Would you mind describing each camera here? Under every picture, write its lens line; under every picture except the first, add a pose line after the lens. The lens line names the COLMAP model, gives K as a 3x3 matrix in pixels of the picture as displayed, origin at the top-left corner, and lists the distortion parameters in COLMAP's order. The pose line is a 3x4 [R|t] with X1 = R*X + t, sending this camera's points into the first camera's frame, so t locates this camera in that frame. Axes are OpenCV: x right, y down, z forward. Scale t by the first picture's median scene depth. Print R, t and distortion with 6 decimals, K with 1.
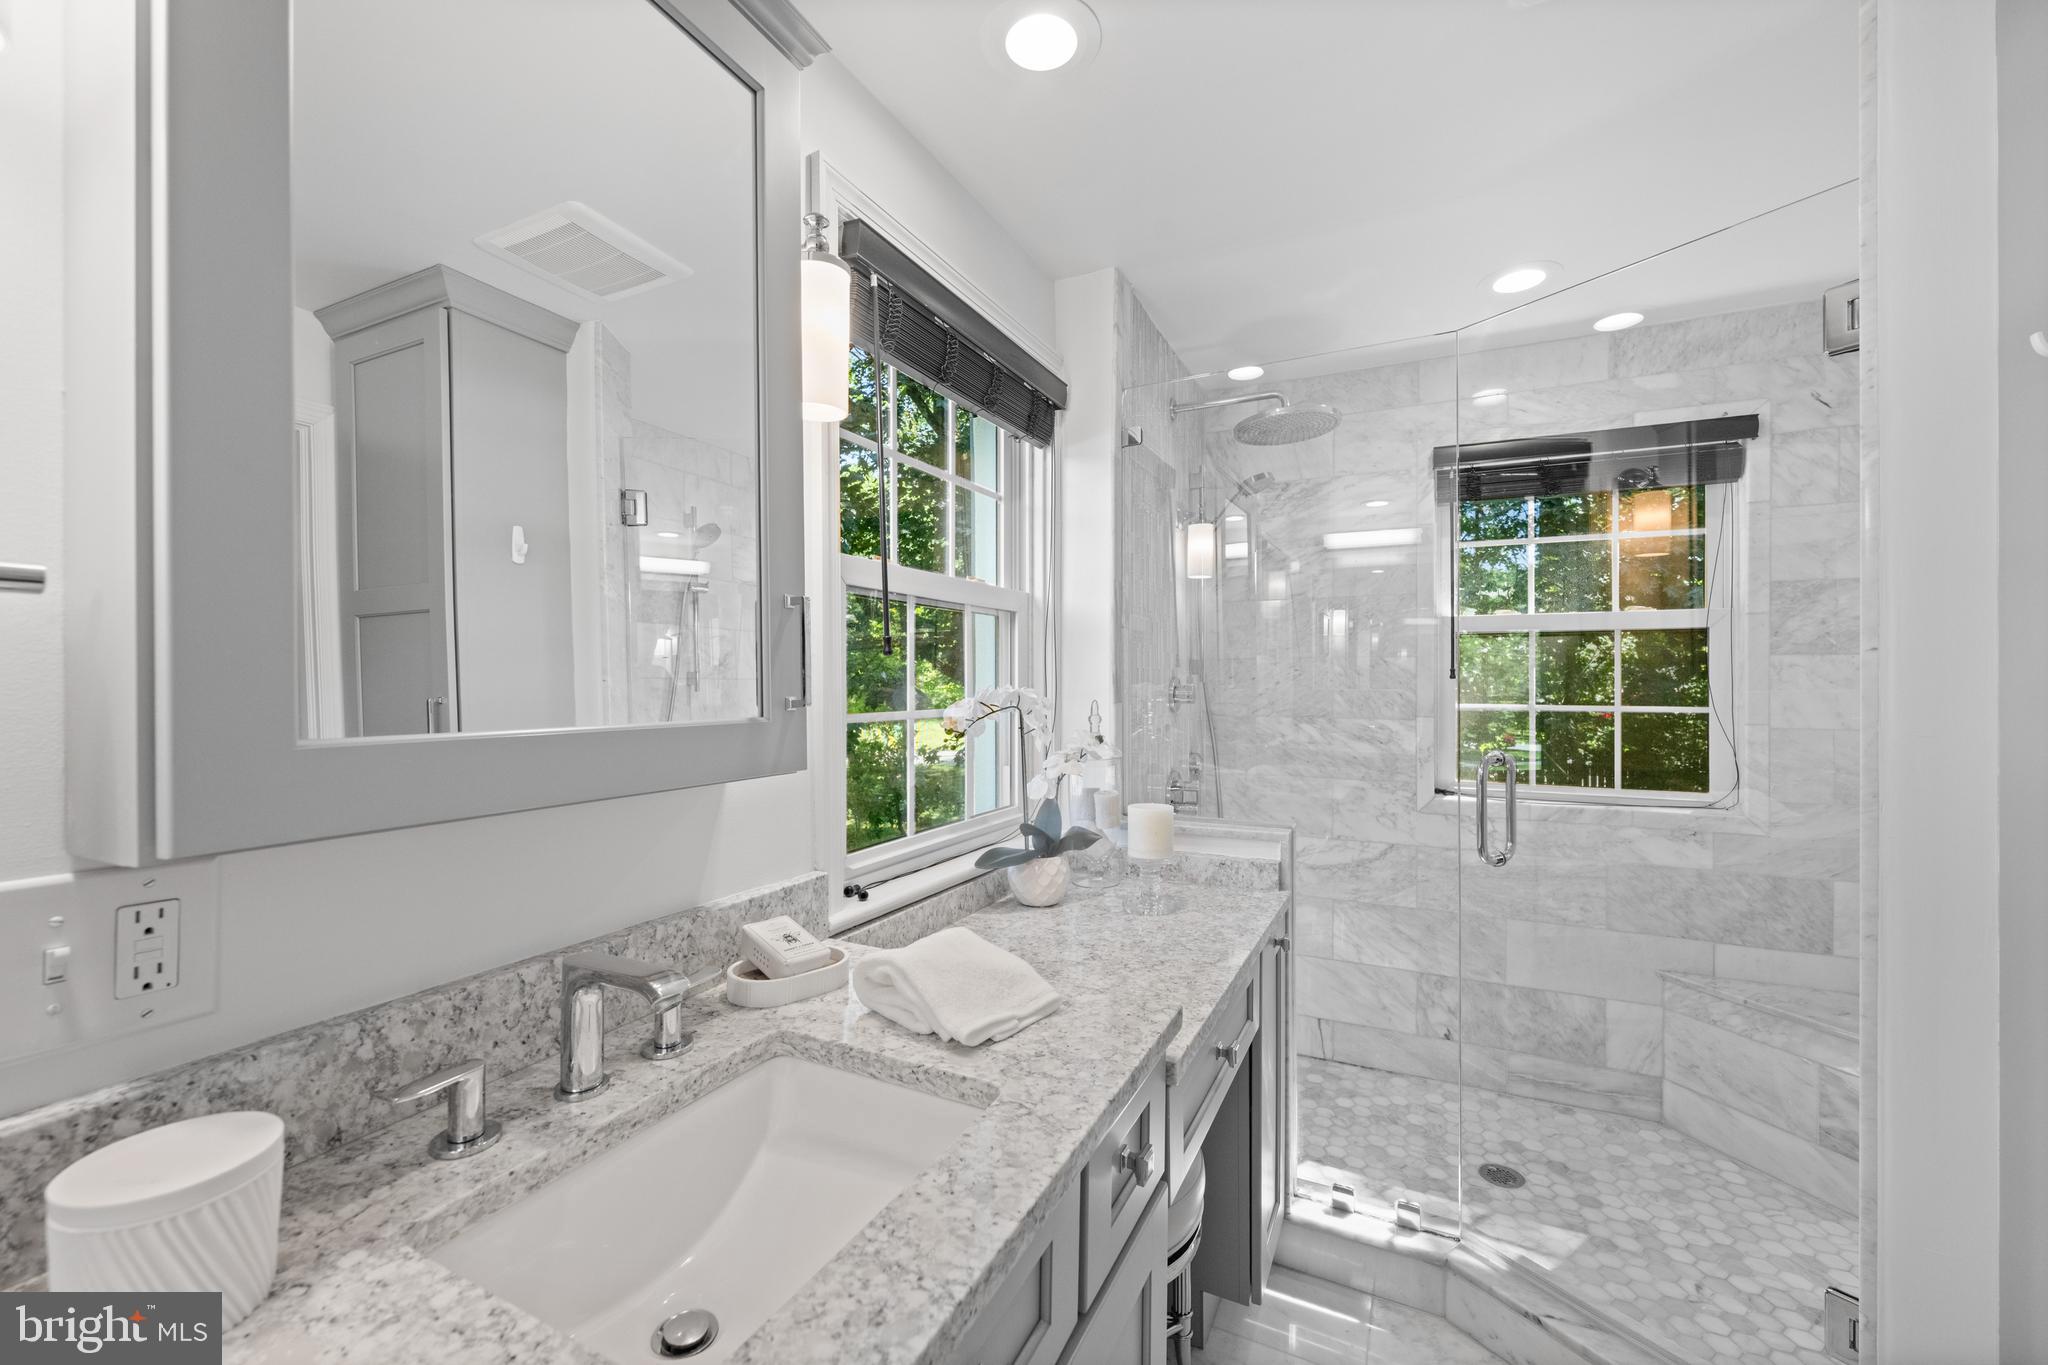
lens RADIAL K [[802.5, 0, 1022.9], [0, 802.5, 682.1], [0, 0, 1]] dist [-0.000039, 0.000535]
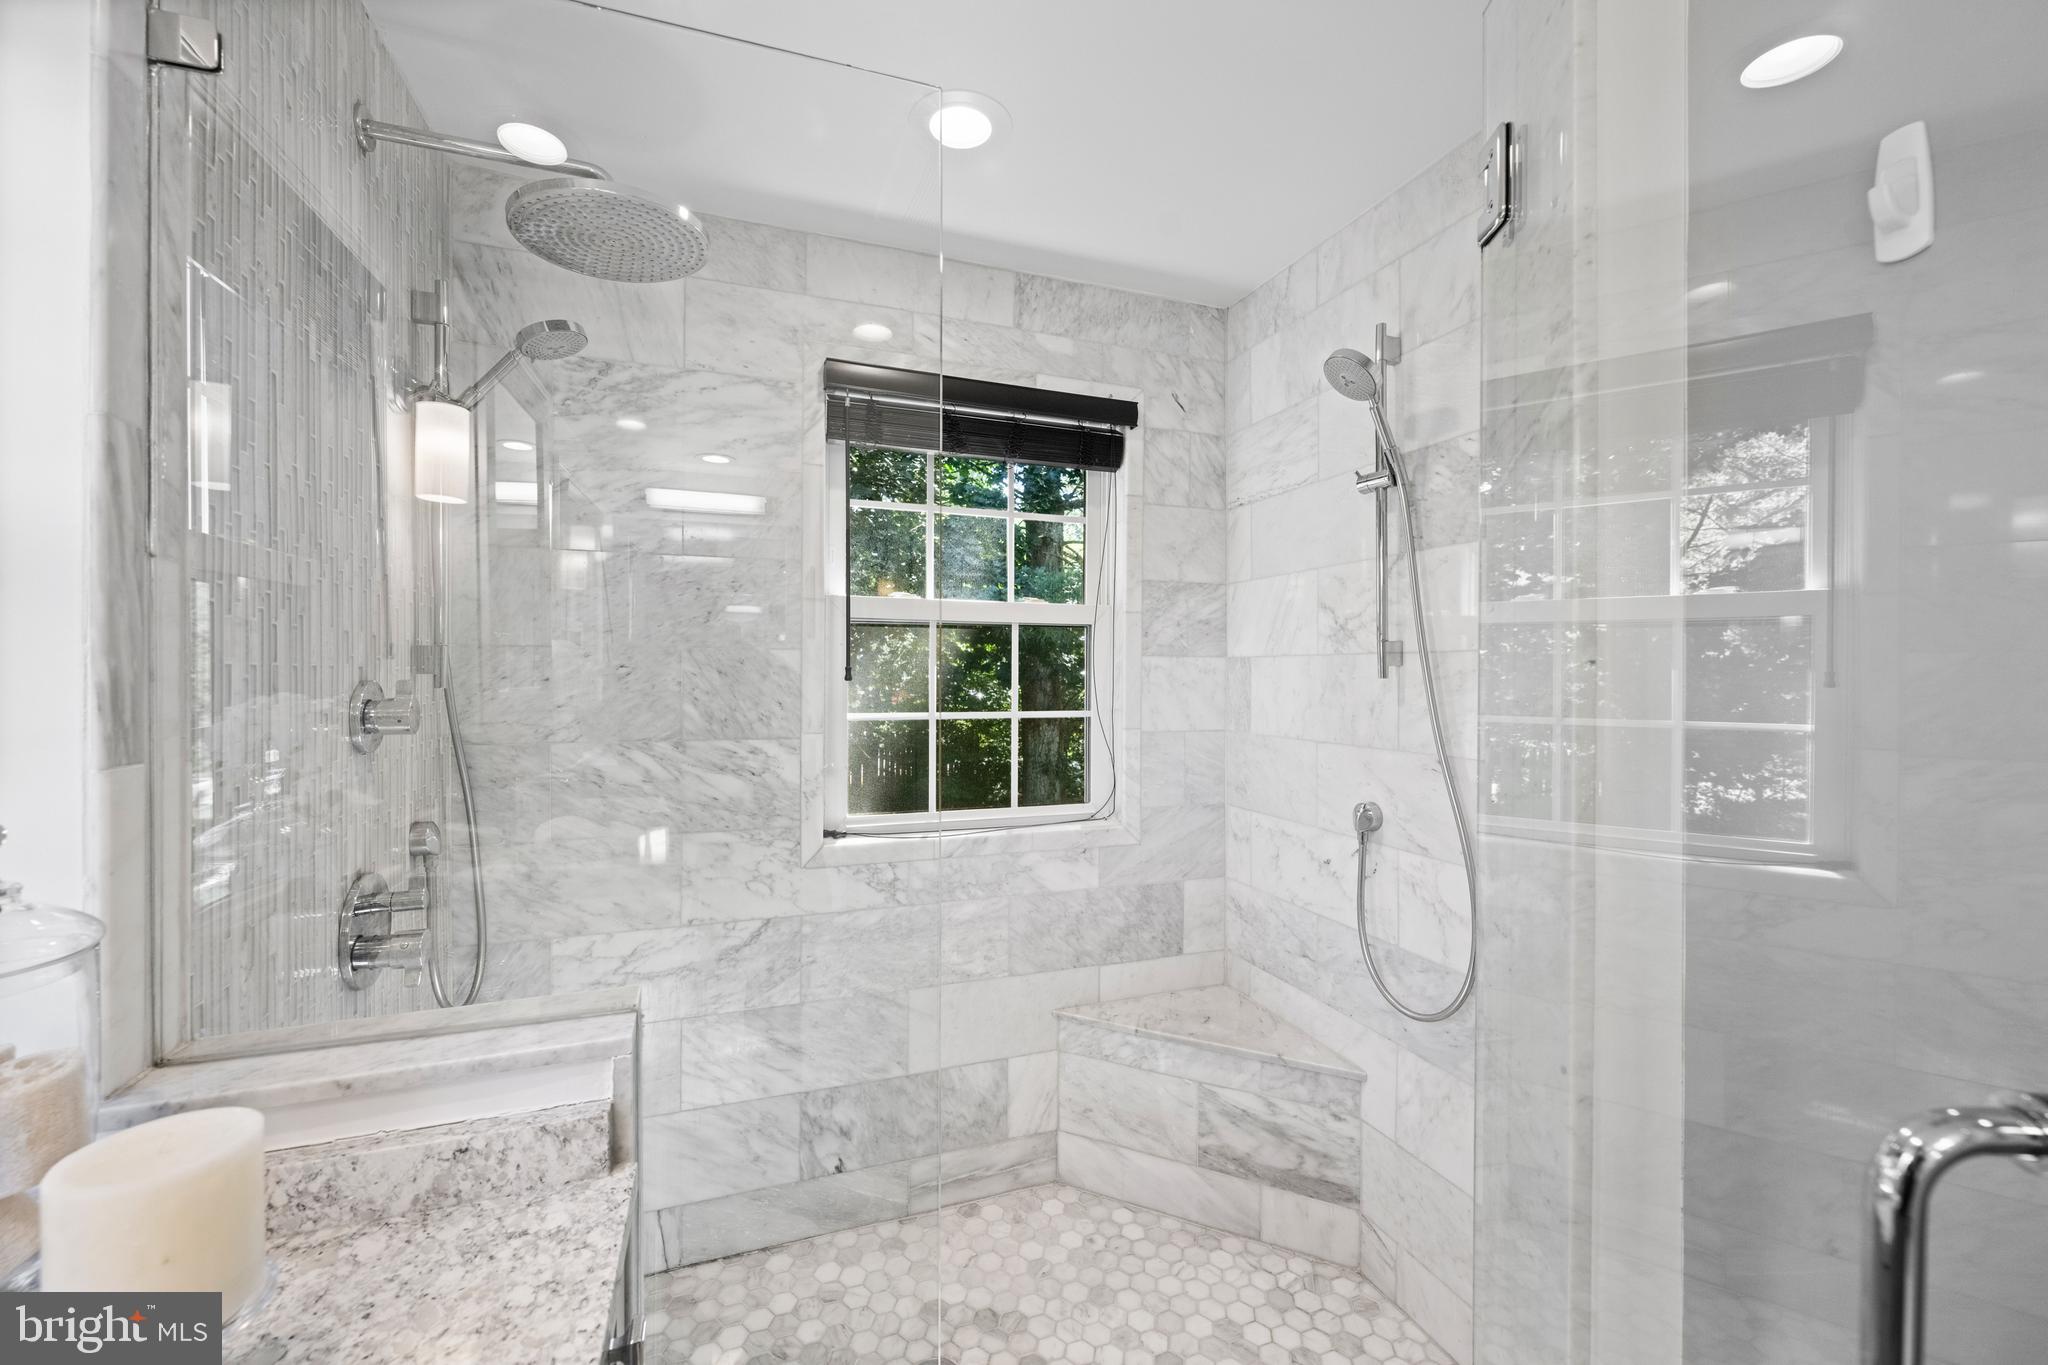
lens RADIAL K [[802.5, 0, 1013.8], [0, 802.5, 671.9], [0, 0, 1]] dist [-0.000039, 0.000535]
pose [[0.690575, 0.000831, 0.723260, 0.114106], [-0.002714, 0.999995, 0.001442, -0.014193], [-0.723255, -0.002959, 0.690574, 0.400022]]
